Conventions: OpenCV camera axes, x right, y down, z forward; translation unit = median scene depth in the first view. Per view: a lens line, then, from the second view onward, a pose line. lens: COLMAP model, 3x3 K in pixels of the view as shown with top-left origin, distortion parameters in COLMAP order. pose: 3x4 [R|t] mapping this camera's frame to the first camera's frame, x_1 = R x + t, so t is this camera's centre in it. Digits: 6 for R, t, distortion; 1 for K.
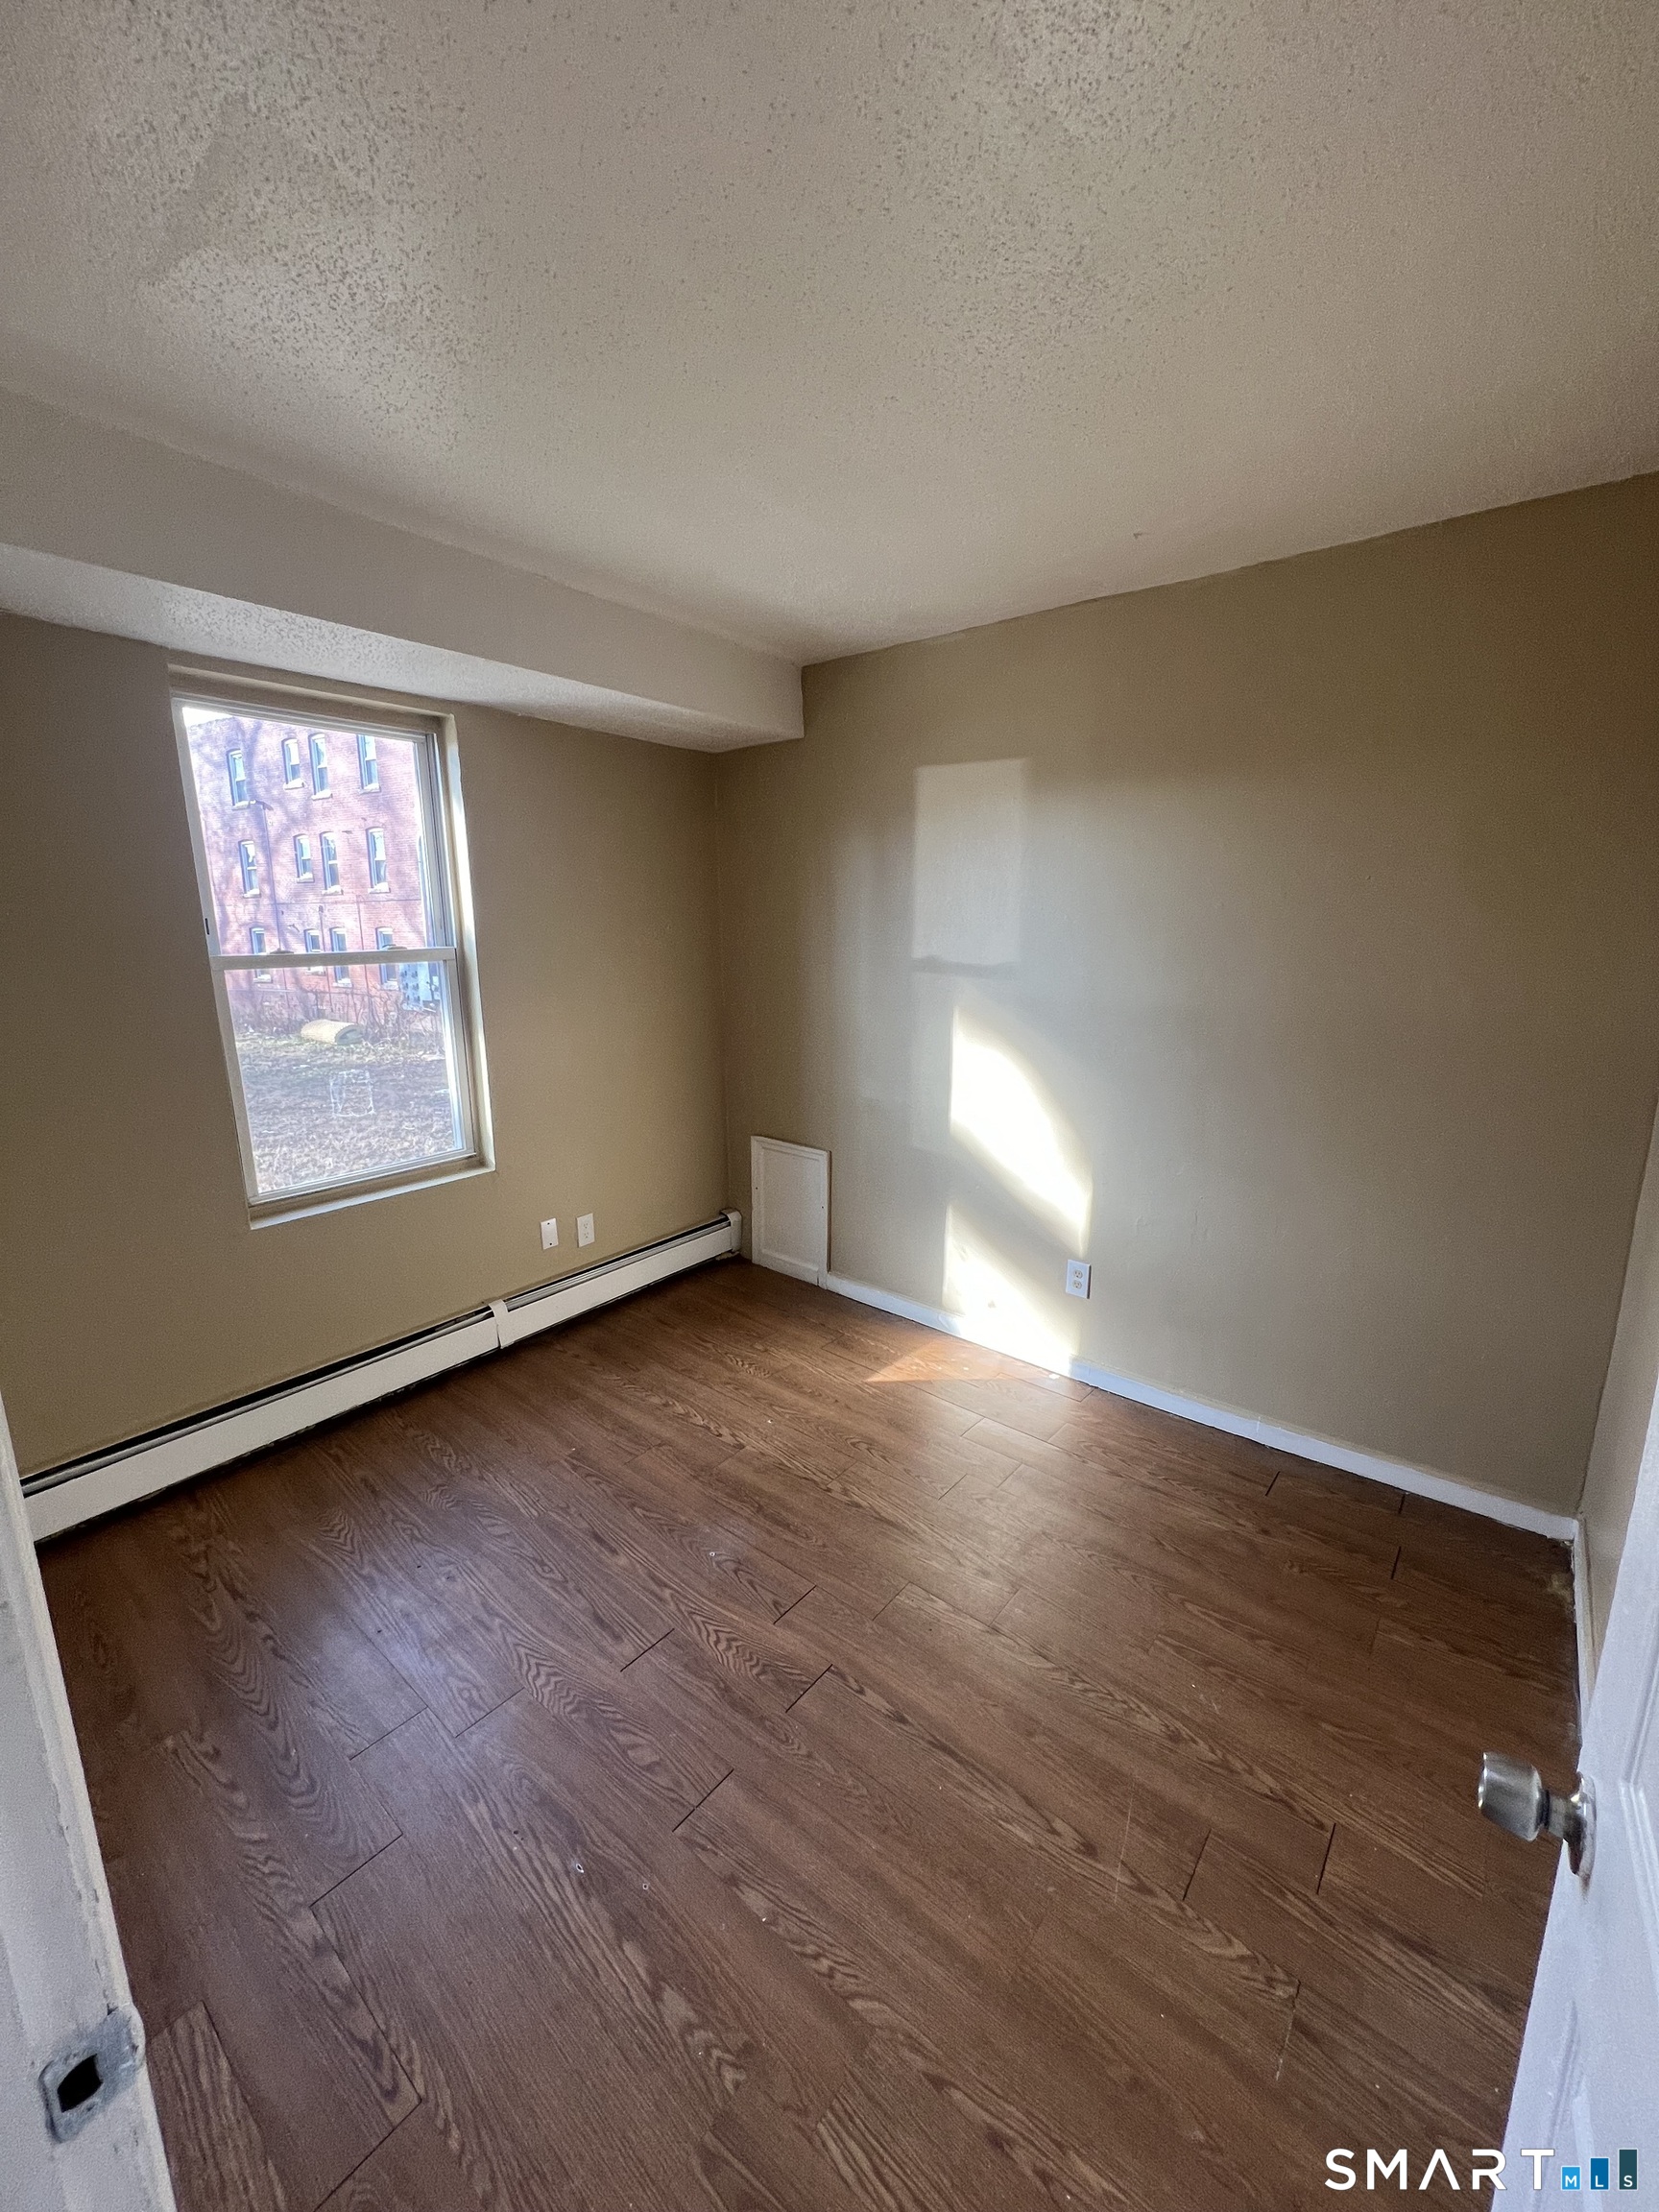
lens RADIAL K [[881.3, 0, 825.7], [0, 881.3, 1101.0], [0, 0, 1]] dist [-0.002428, -0.000095]
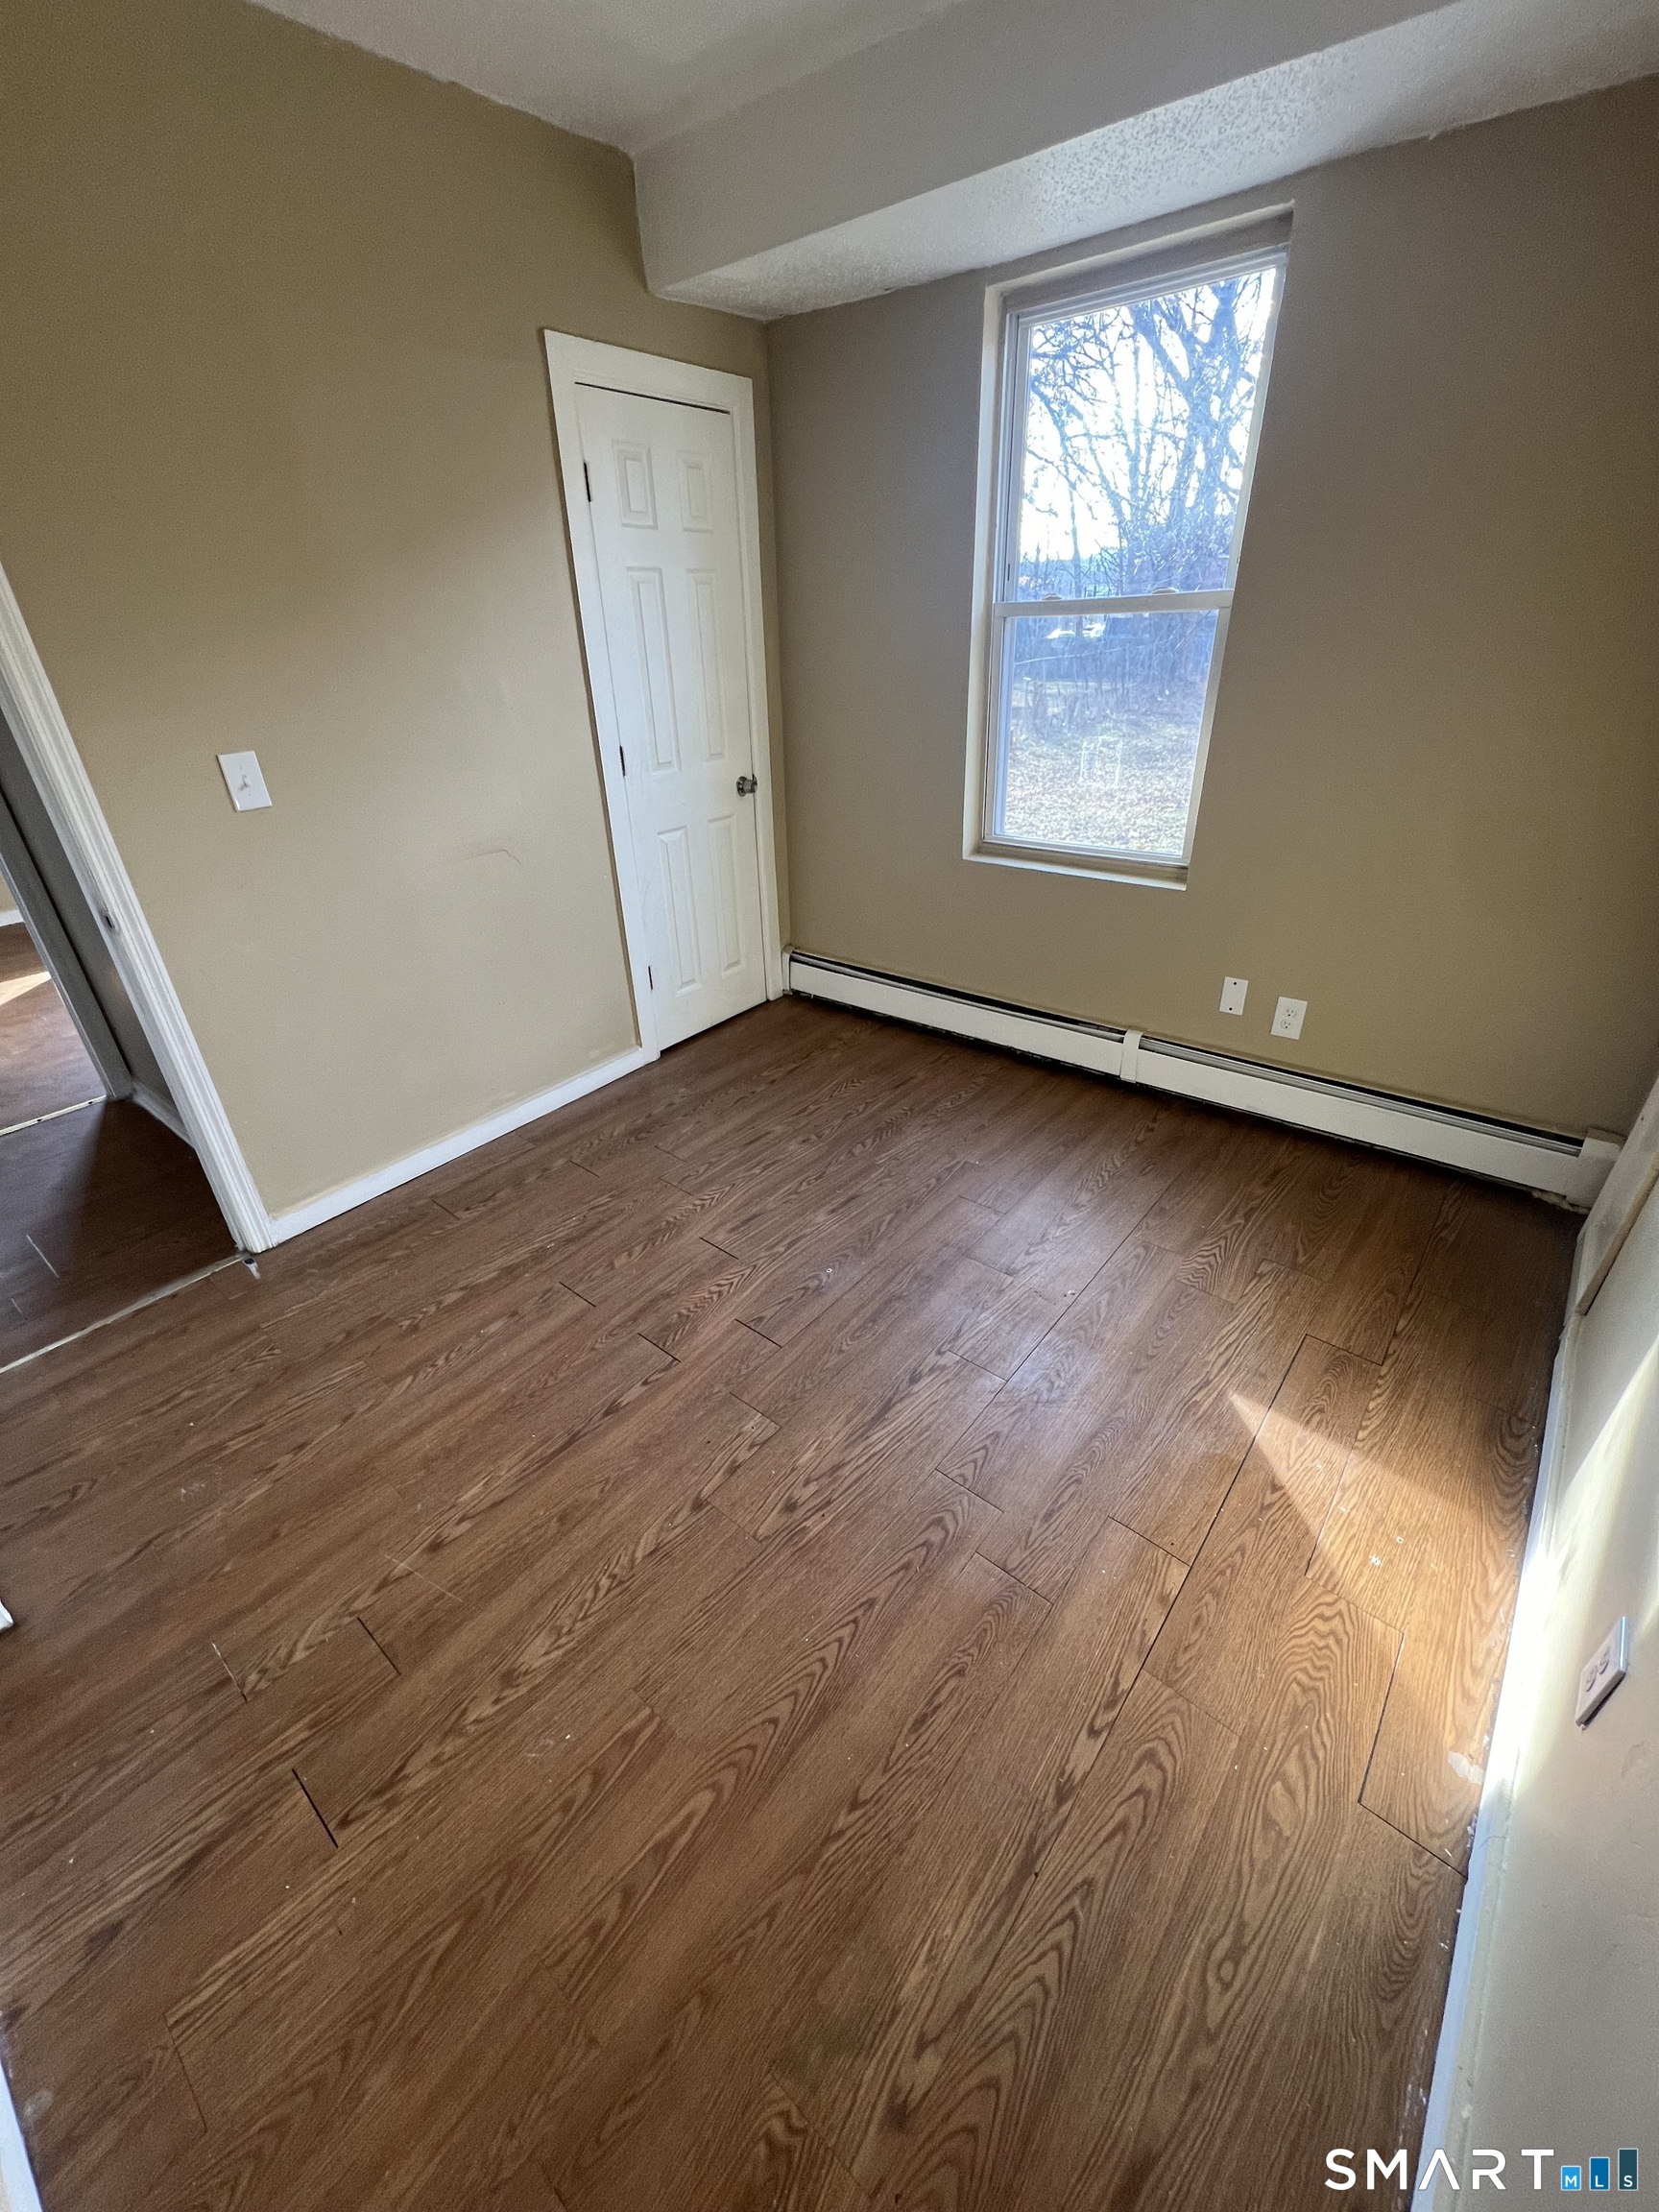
lens RADIAL K [[881.3, 0, 830.7], [0, 881.3, 1106.0], [0, 0, 1]] dist [-0.002428, -0.000095]
pose [[-0.007480, 0.489473, -0.871986, 0.805074], [-0.168211, 0.858969, 0.483609, -0.165599], [0.985723, 0.150295, 0.075910, 1.097702]]
